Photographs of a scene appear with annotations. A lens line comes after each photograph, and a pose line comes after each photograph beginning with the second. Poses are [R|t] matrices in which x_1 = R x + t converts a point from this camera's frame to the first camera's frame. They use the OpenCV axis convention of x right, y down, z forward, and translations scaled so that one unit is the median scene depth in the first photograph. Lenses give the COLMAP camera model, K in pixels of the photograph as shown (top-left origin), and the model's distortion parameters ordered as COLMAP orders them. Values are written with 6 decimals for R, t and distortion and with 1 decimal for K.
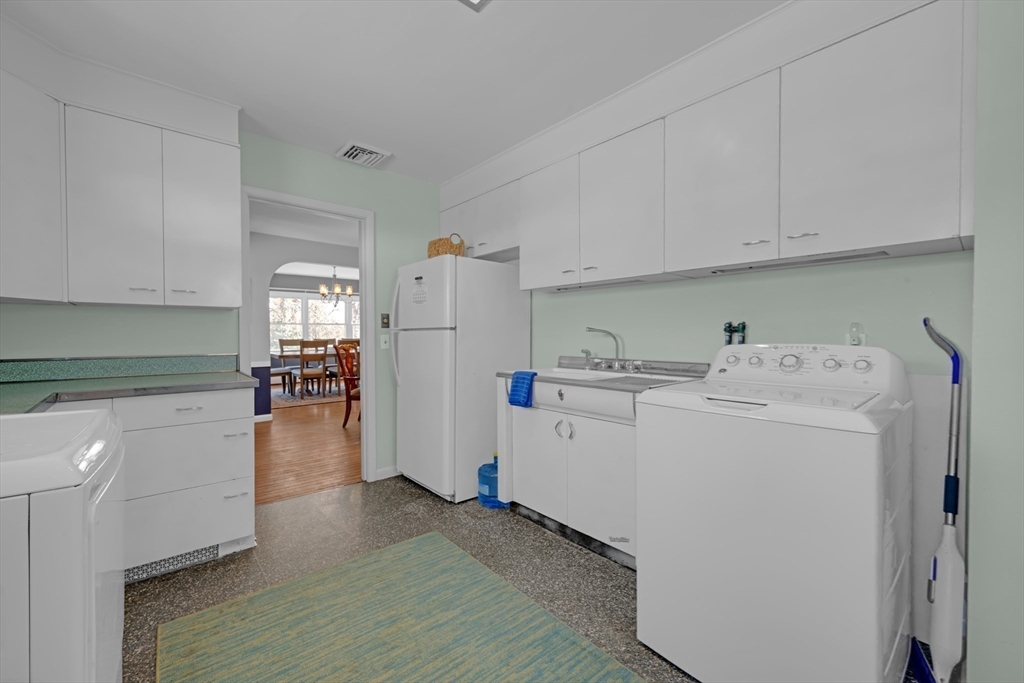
lens RADIAL K [[412.2, 0, 513.9], [0, 412.2, 340.1], [0, 0, 1]] dist [0.000198, -0.000103]
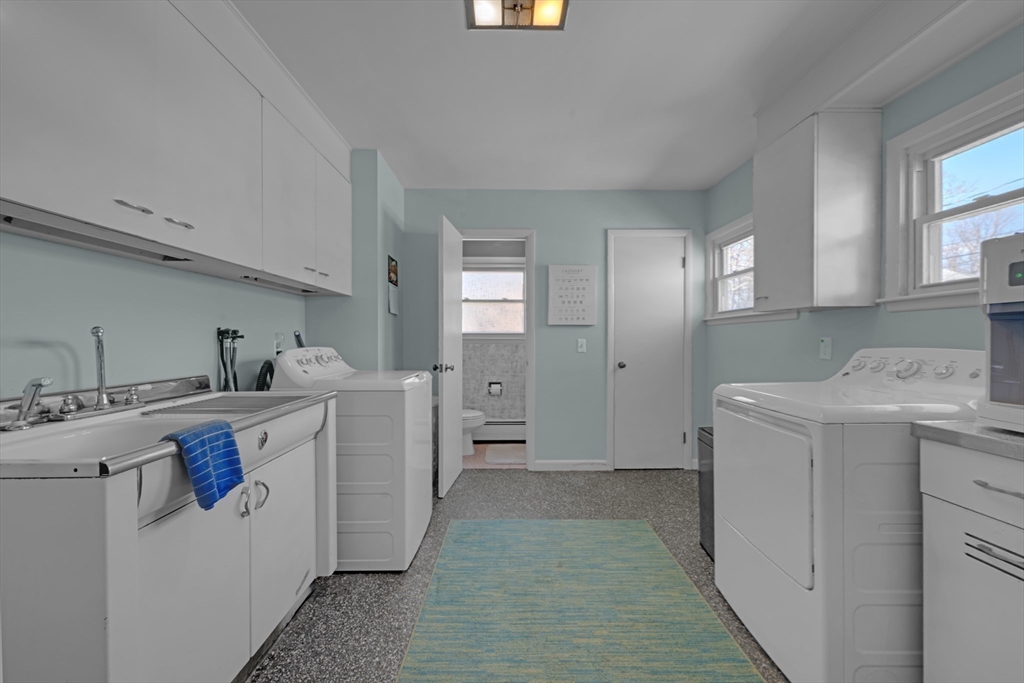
lens RADIAL K [[412.2, 0, 513.2], [0, 412.2, 342.4], [0, 0, 1]] dist [0.000198, -0.000103]
pose [[-0.768309, 0.001986, 0.640076, -0.802001], [0.013473, 0.999824, 0.013070, -0.015543], [-0.639937, 0.018666, -0.768201, 1.765863]]
